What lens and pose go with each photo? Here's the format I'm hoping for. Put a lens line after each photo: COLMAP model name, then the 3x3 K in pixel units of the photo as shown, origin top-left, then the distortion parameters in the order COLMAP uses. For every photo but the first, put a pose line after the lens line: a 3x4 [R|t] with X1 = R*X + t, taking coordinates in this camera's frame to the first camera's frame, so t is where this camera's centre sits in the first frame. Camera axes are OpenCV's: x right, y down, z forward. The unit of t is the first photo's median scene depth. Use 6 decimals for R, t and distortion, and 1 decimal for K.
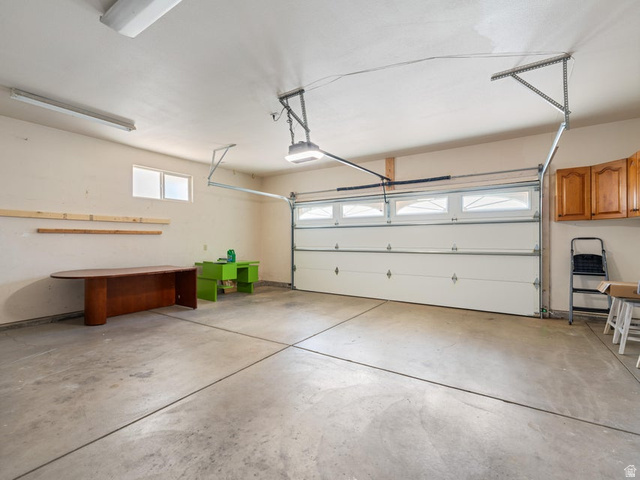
lens RADIAL K [[293.4, 0, 321.9], [0, 293.4, 238.7], [0, 0, 1]] dist [-0.000016, -0.000817]
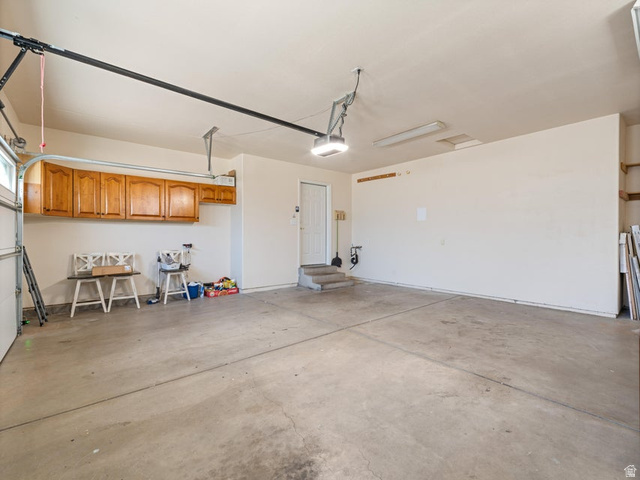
lens RADIAL K [[293.4, 0, 321.2], [0, 293.4, 238.1], [0, 0, 1]] dist [-0.000016, -0.000817]
pose [[-0.954239, 0.004244, 0.299016, -0.310781], [0.006842, 0.999947, 0.007643, 0.012255], [-0.298968, 0.009339, -0.954217, 1.829139]]
